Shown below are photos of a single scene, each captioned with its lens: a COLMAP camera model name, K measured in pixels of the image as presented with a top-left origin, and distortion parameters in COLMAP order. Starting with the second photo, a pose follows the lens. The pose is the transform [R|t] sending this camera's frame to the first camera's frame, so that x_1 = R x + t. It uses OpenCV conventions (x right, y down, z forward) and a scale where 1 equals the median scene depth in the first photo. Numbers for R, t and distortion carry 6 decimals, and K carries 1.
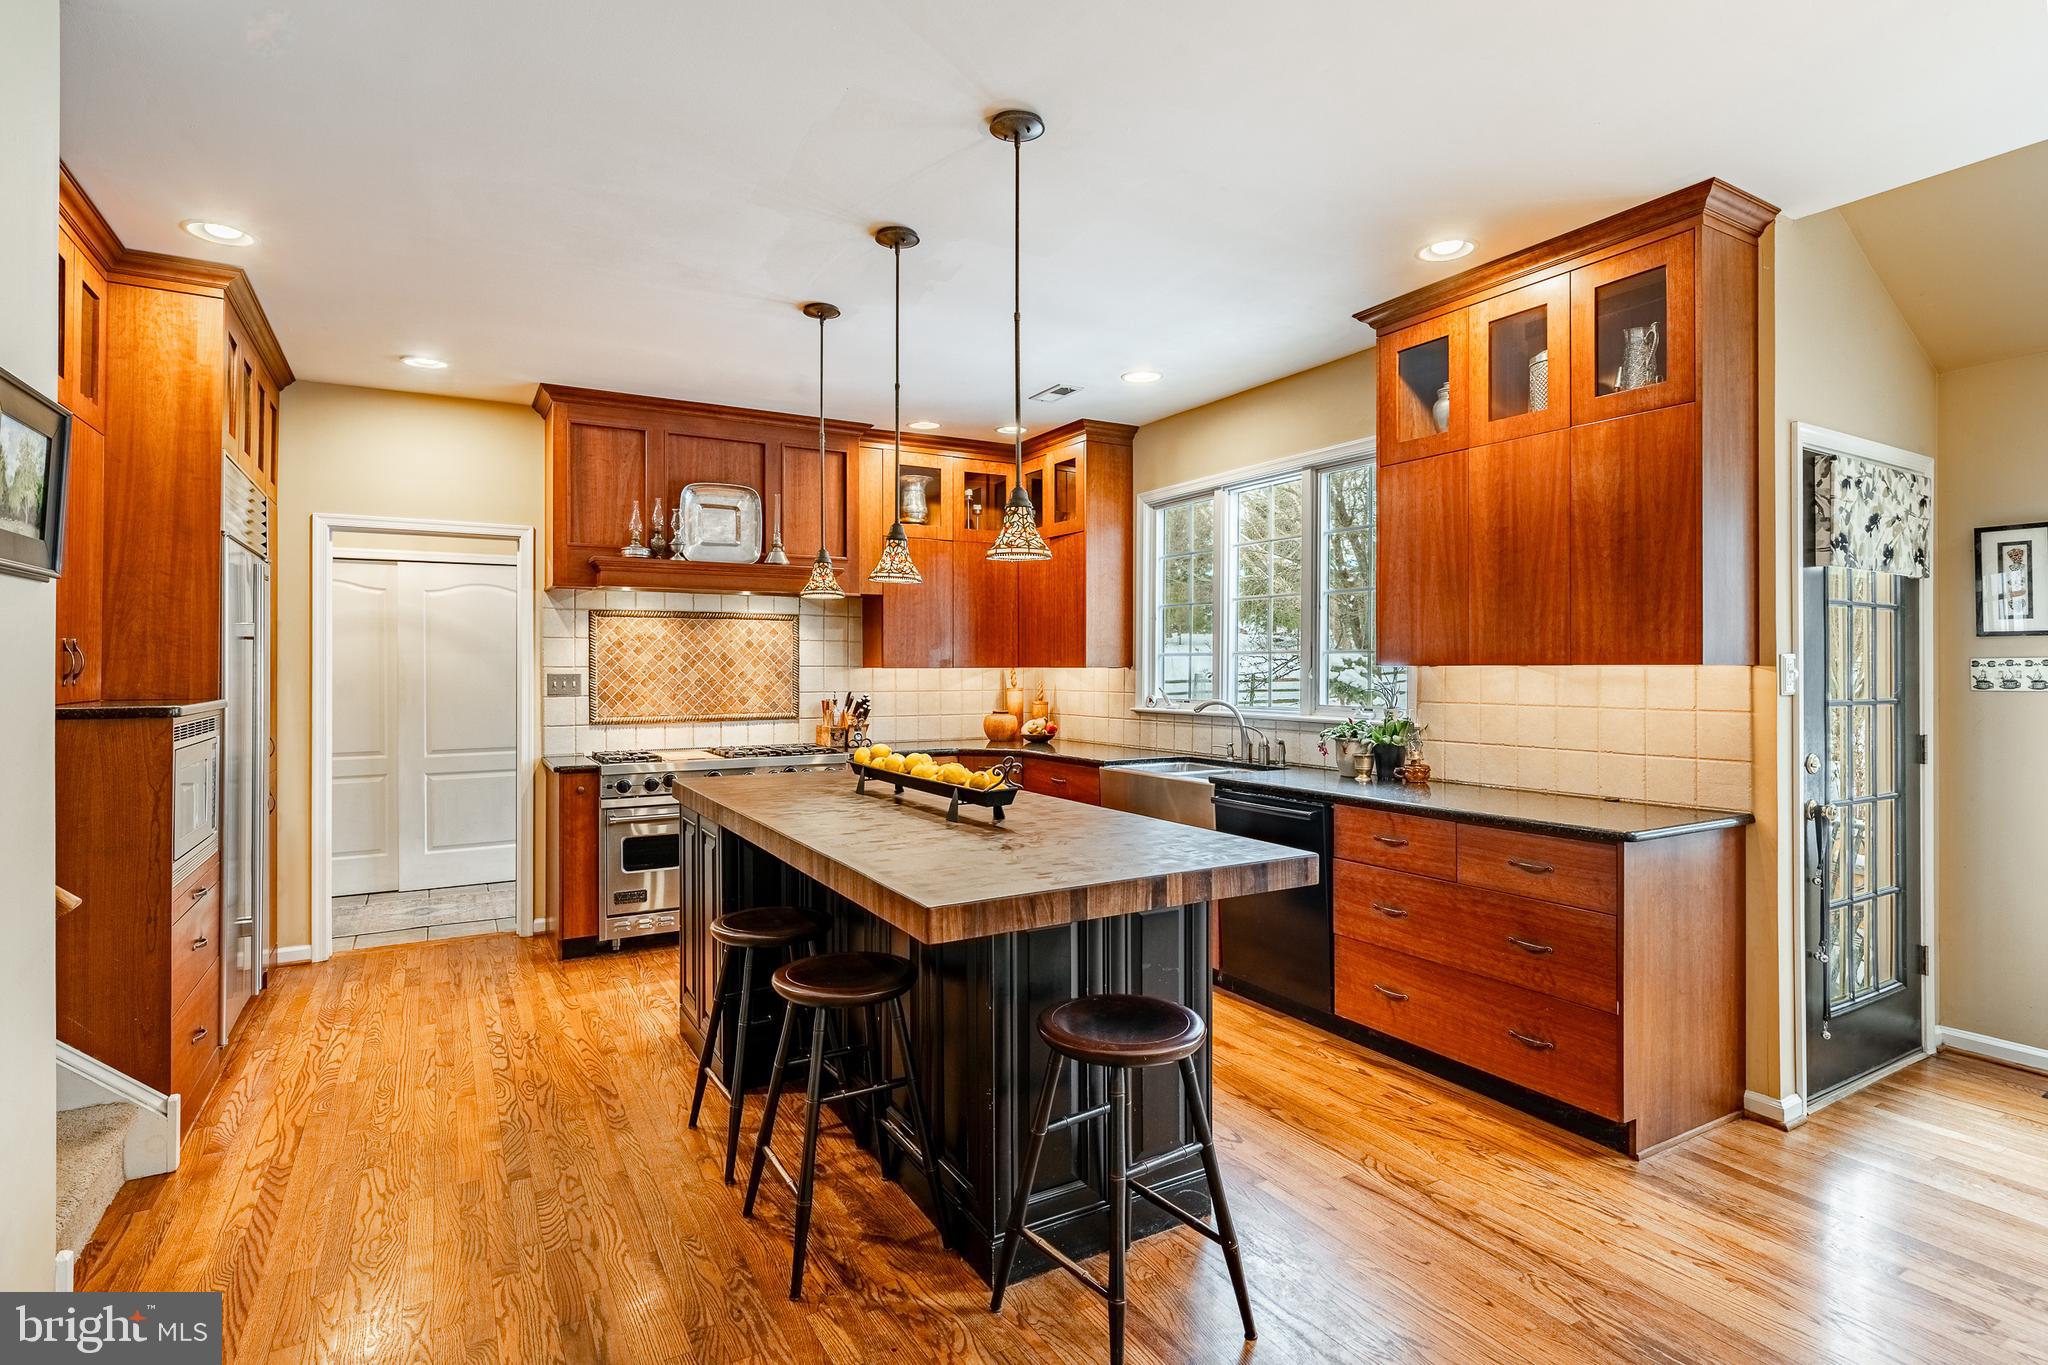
lens RADIAL K [[1031.7, 0, 1033.7], [0, 1031.7, 669.7], [0, 0, 1]] dist [-0.002348, 0.000128]
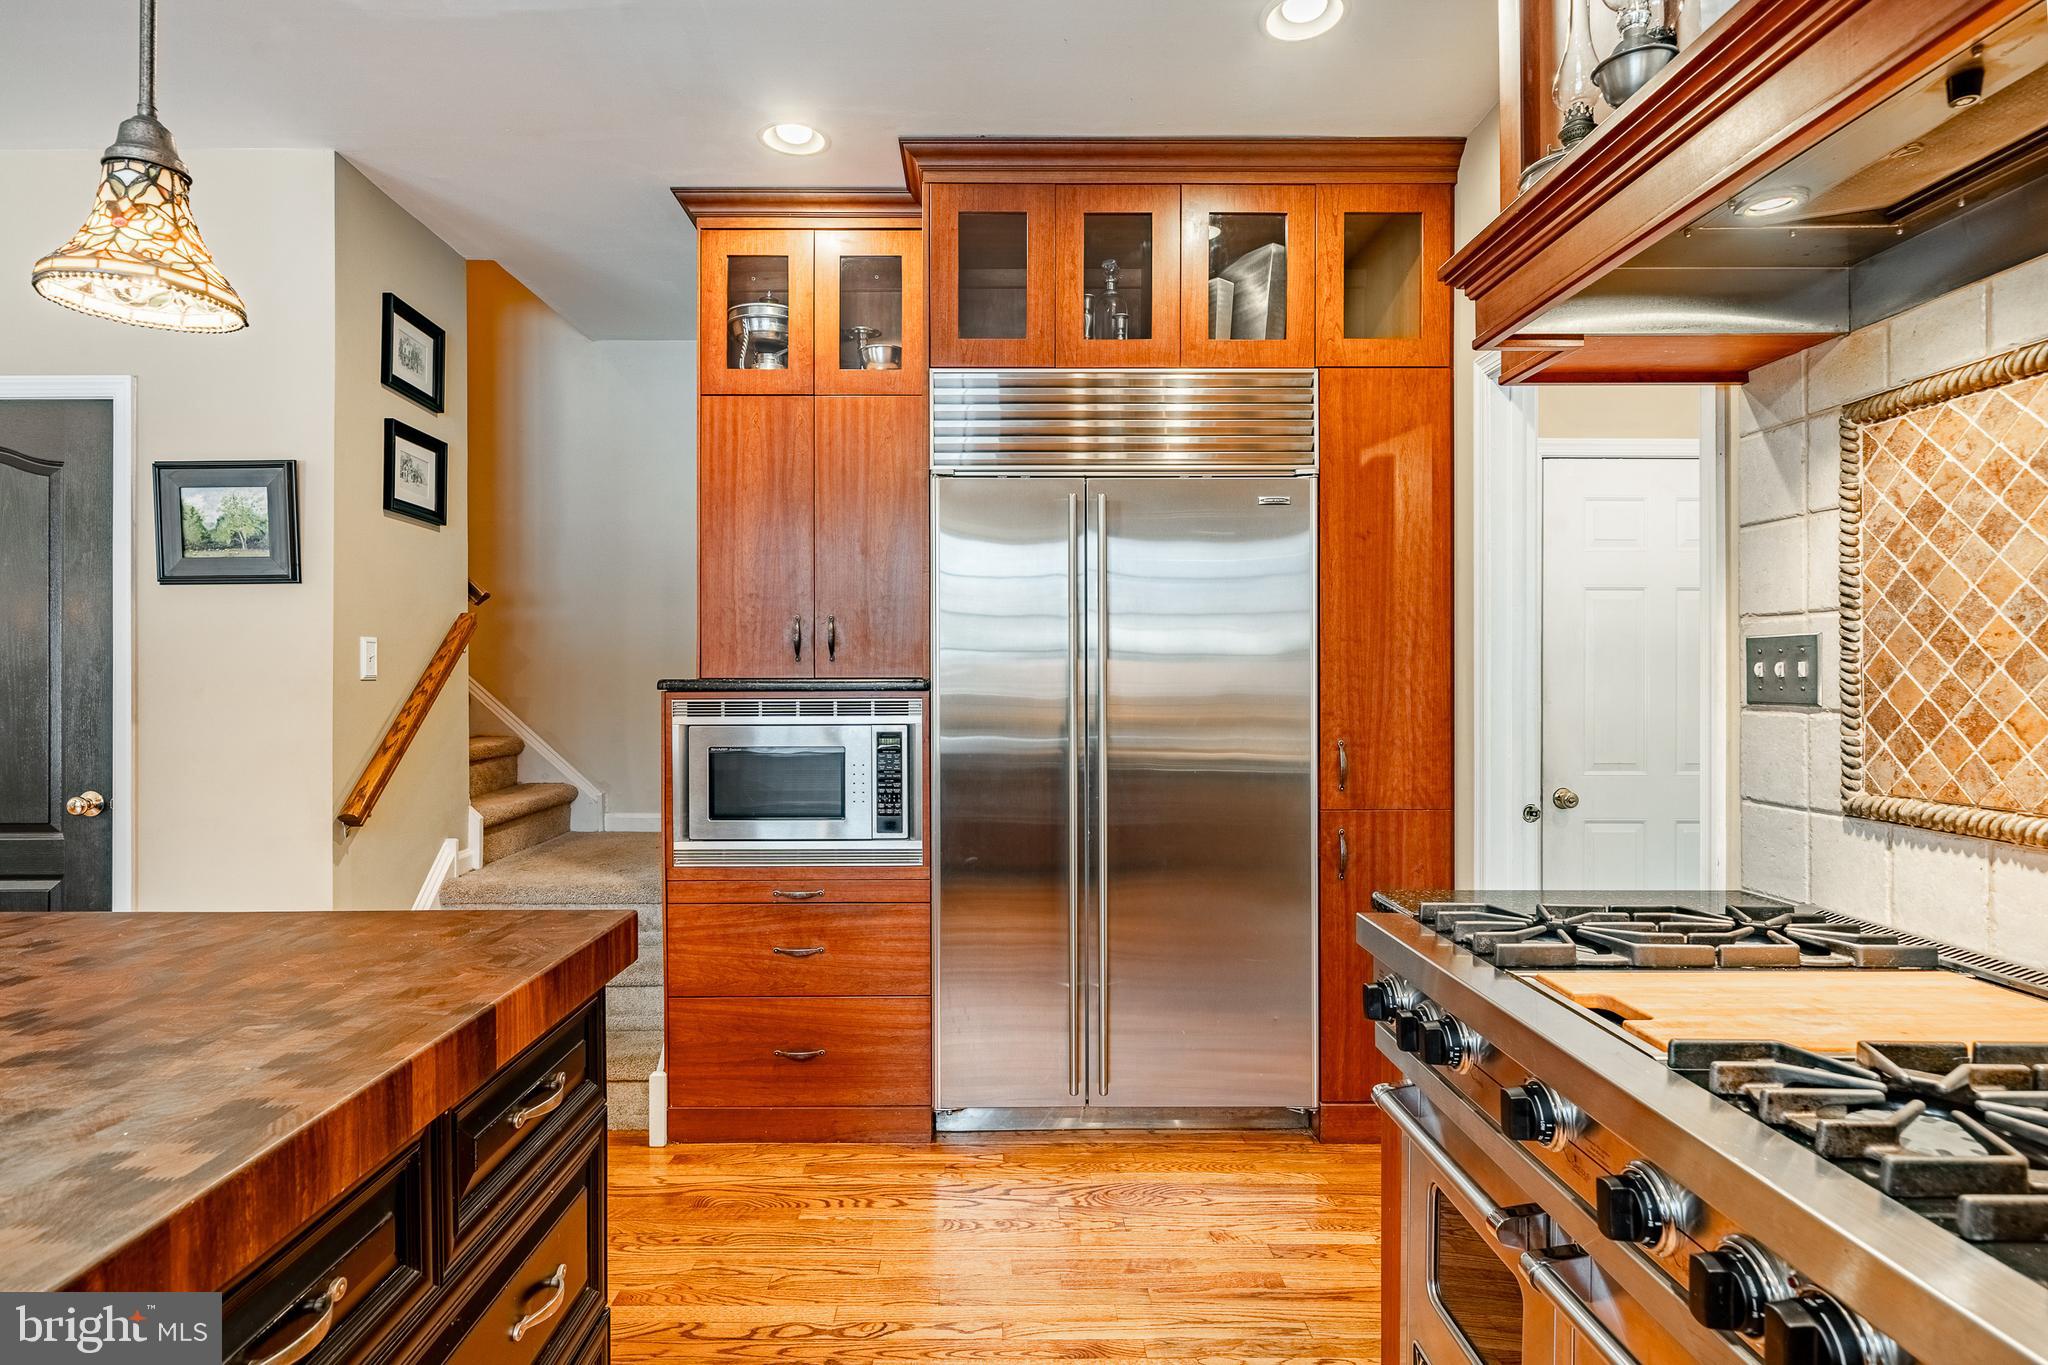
lens RADIAL K [[1064.8, 0, 1018.5], [0, 1064.8, 672.7], [0, 0, 1]] dist [-0.005173, -0.001833]
pose [[-0.505609, 0.005944, -0.862742, -0.089169], [0.003692, 0.999982, 0.004726, 0.016818], [0.862755, -0.000795, -0.505622, 1.282094]]
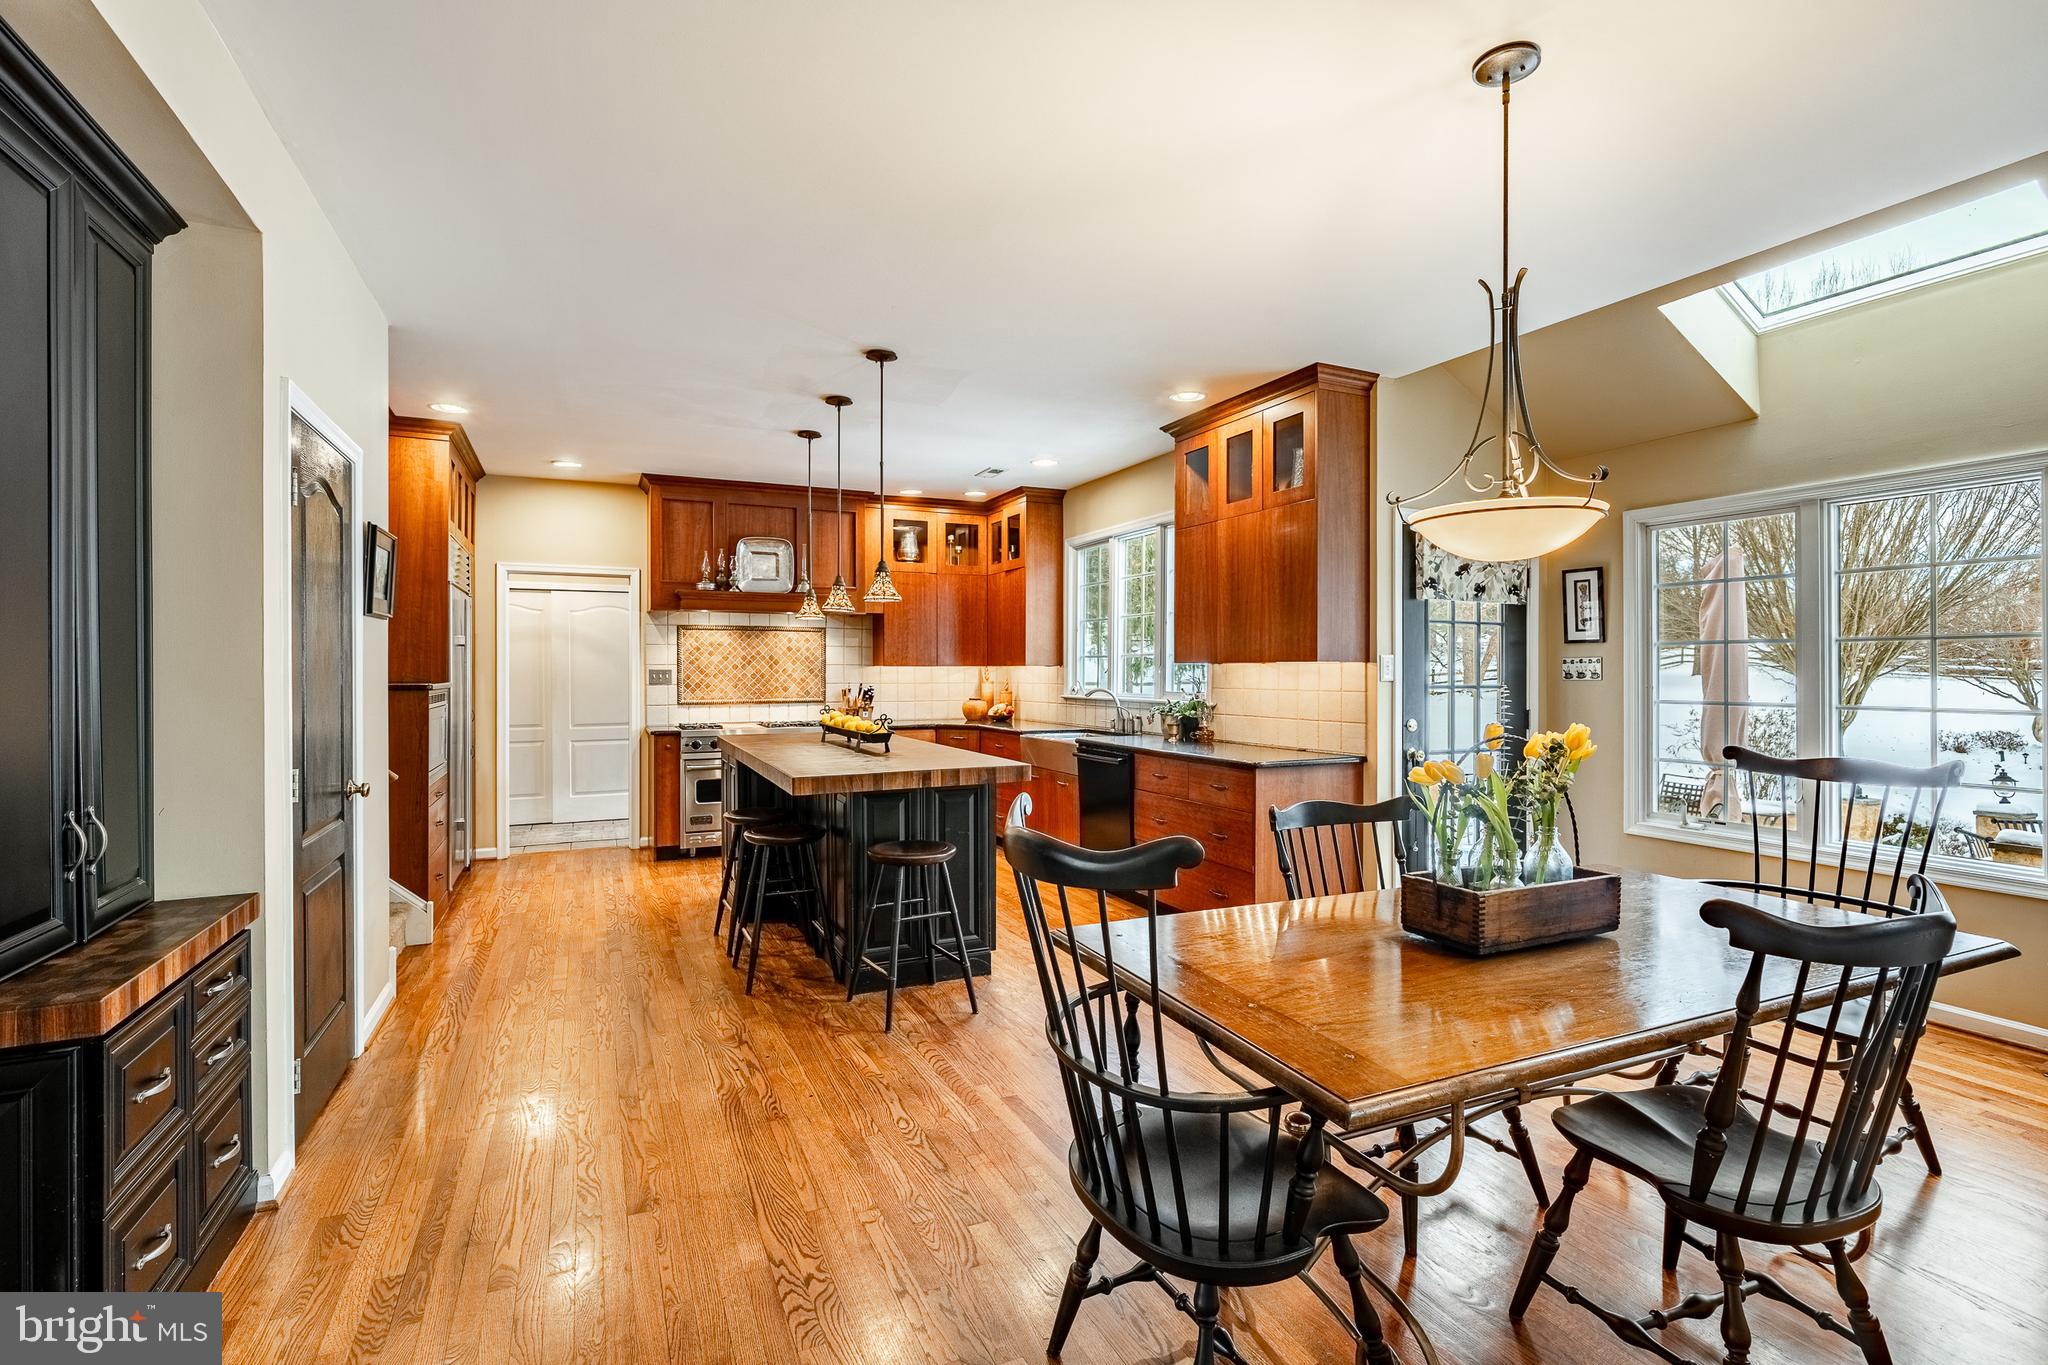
lens RADIAL K [[909.5, 0, 1014.4], [0, 909.5, 677.2], [0, 0, 1]] dist [-0.003464, -0.000276]
pose [[0.996445, 0.001987, -0.084227, 0.198665], [-0.001409, 0.999975, 0.006931, 0.007040], [0.084238, -0.006788, 0.996423, -0.311335]]
